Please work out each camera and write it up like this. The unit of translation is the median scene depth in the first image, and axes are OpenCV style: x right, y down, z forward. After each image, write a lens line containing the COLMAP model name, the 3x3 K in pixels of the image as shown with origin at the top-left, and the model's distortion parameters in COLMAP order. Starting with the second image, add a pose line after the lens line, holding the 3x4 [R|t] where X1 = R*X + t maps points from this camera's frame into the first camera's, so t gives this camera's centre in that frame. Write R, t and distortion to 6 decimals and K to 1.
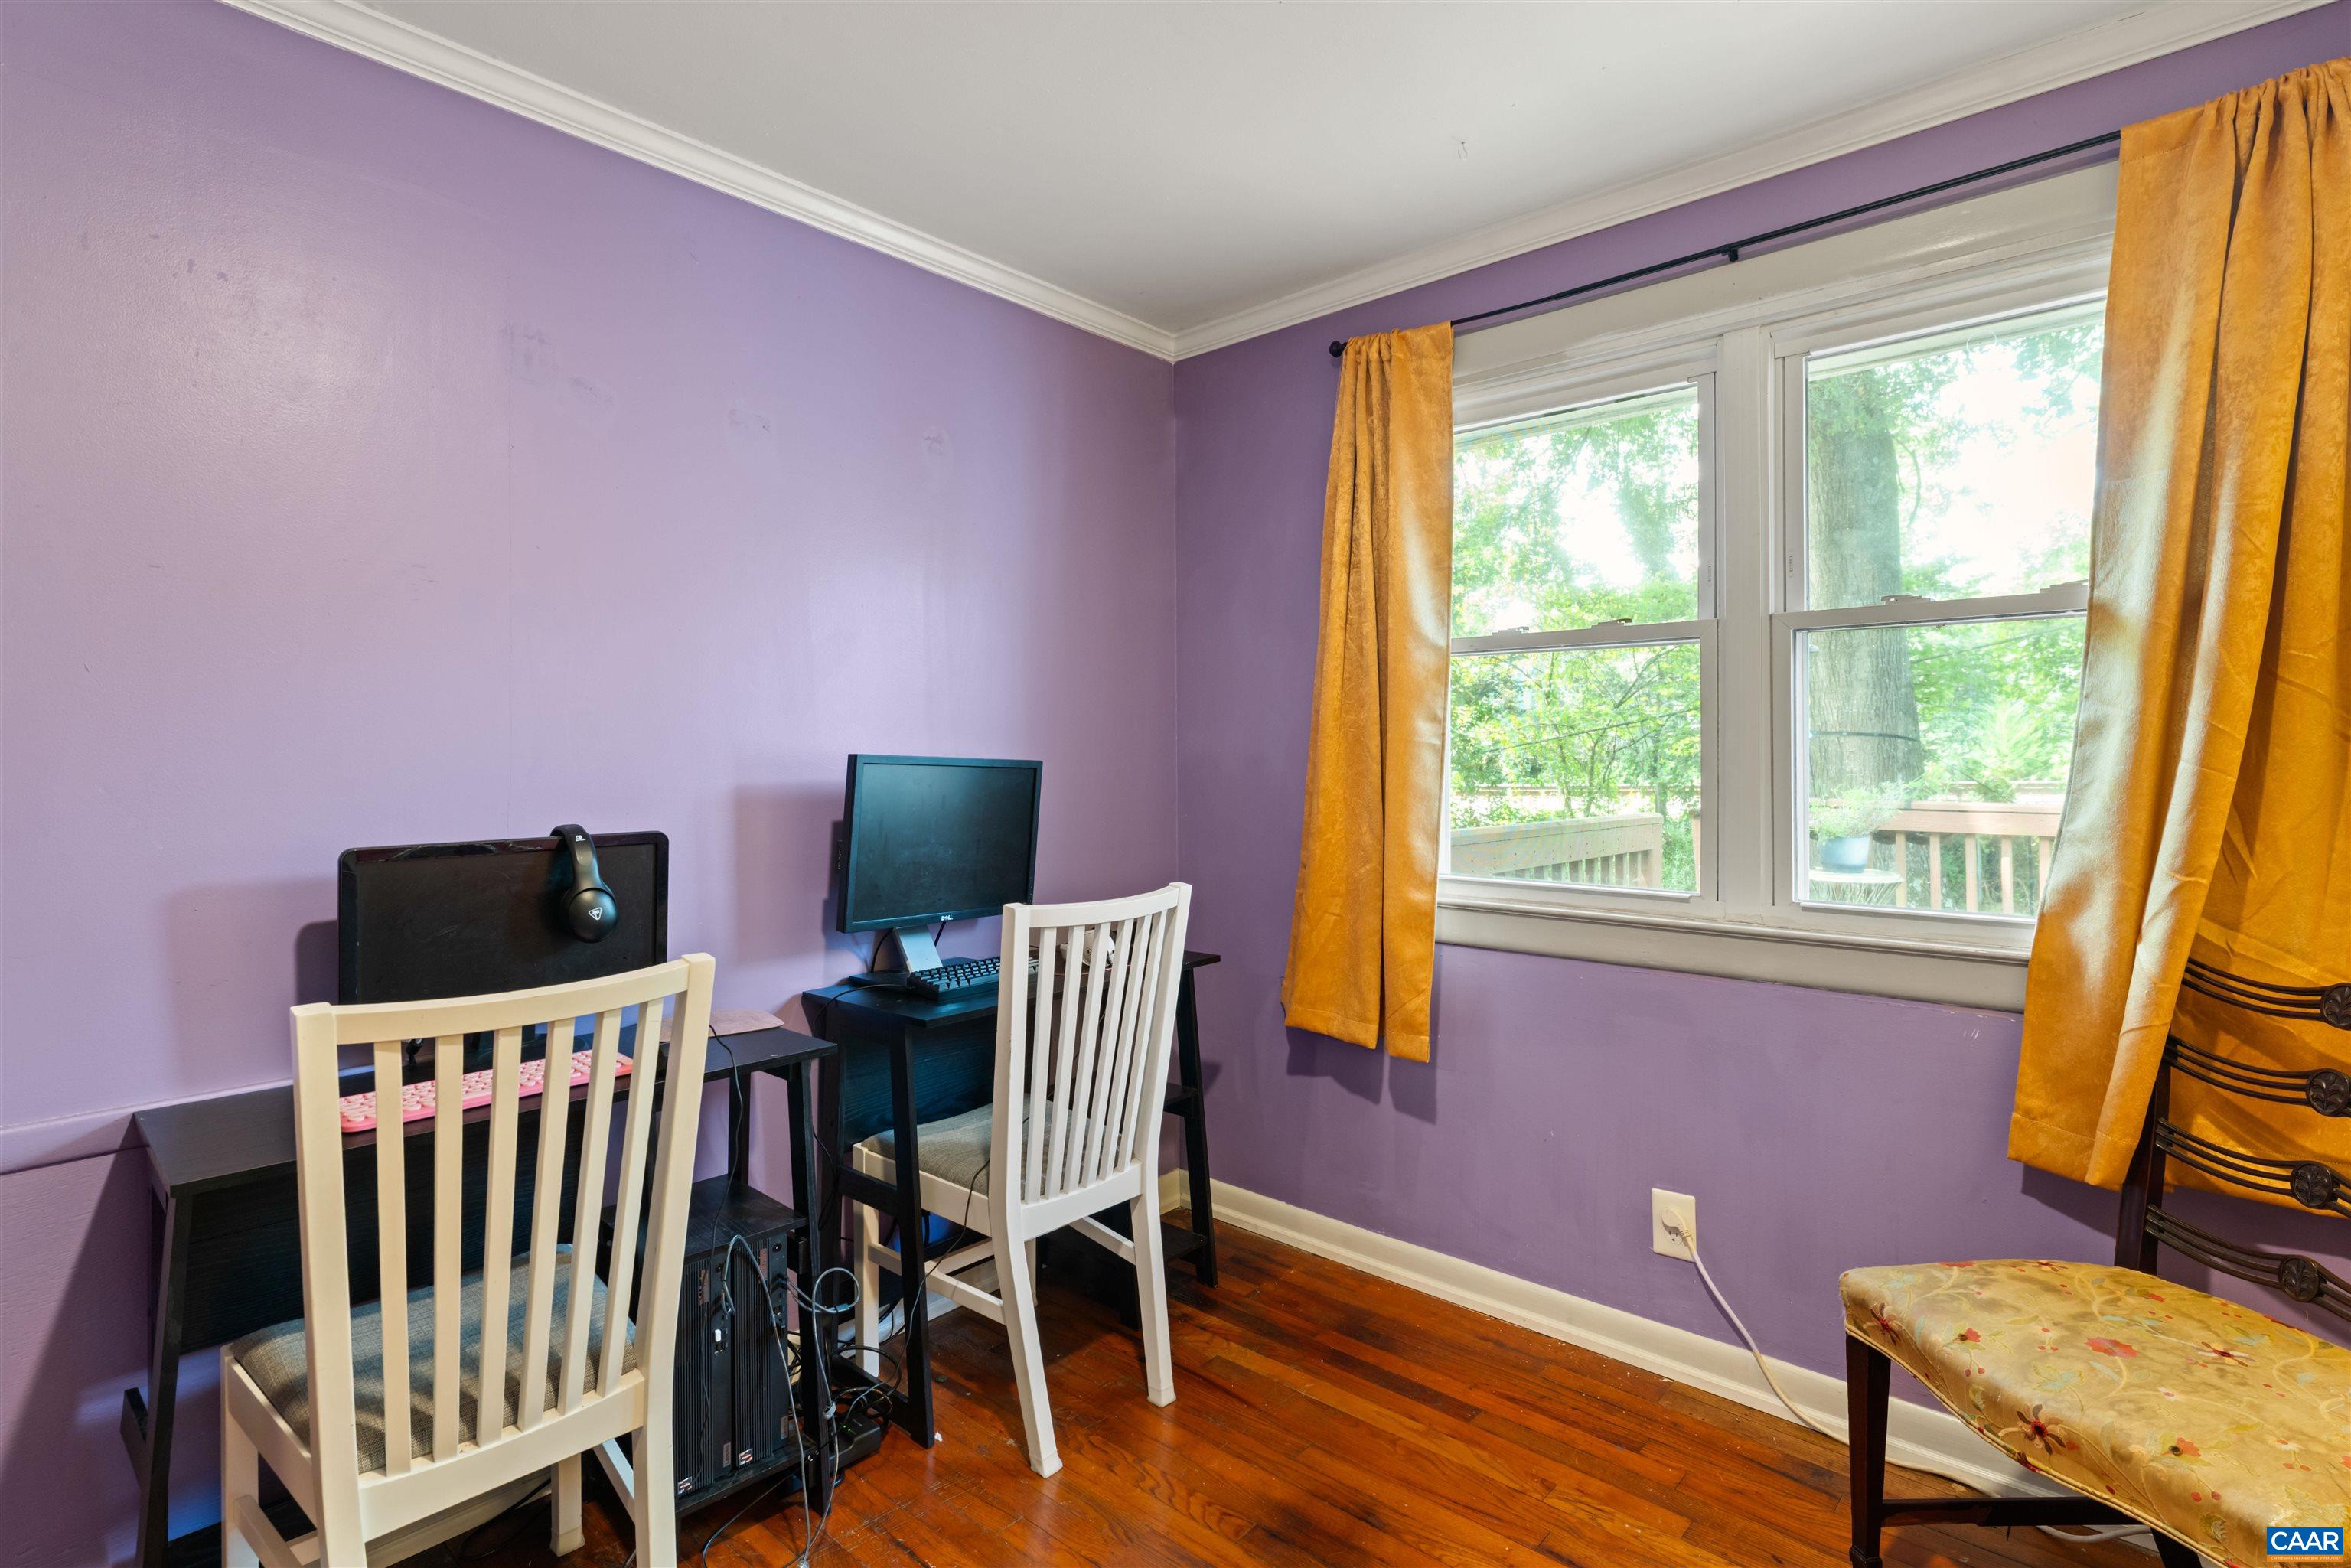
lens RADIAL K [[1151.8, 0, 1172.4], [0, 1151.8, 756.5], [0, 0, 1]] dist [0.000443, -0.000209]
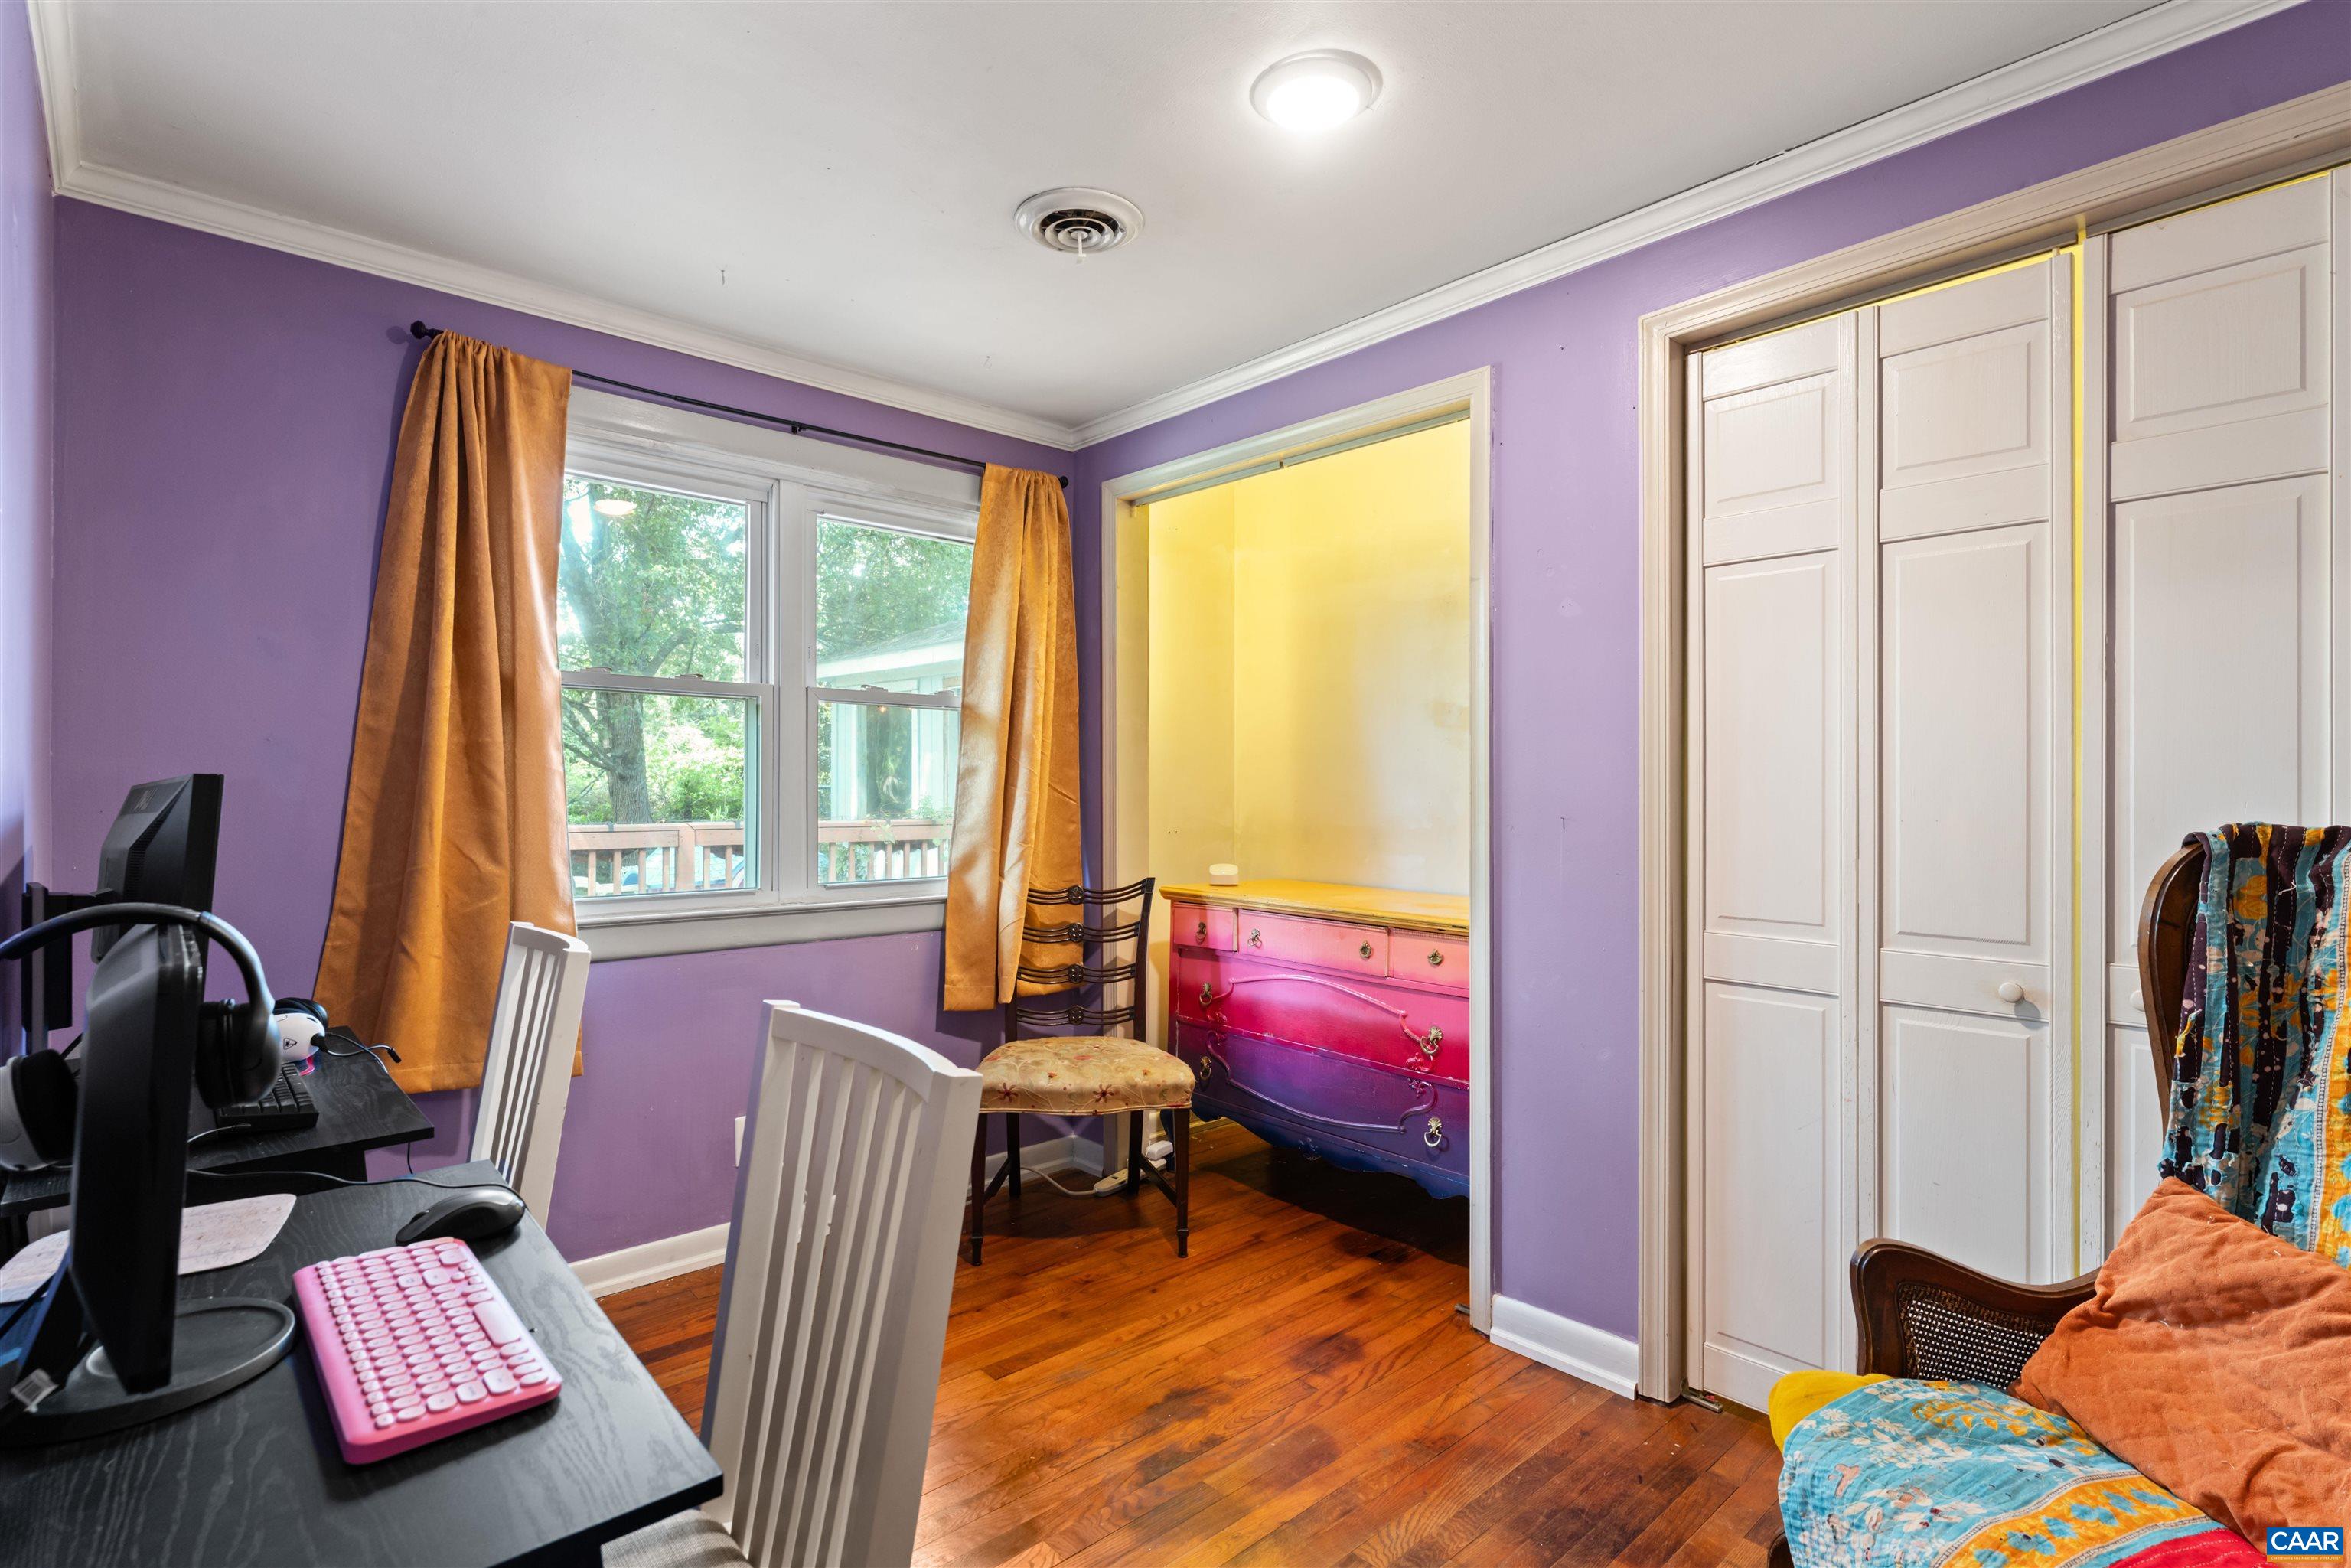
lens RADIAL K [[1127.2, 0, 1175.5], [0, 1127.2, 784.0], [0, 0, 1]] dist [0.000456, 0.000005]
pose [[0.089774, 0.002729, 0.995958, -1.002656], [-0.006071, 0.999979, -0.002193, -0.002349], [-0.995944, -0.005850, 0.089789, 0.490998]]
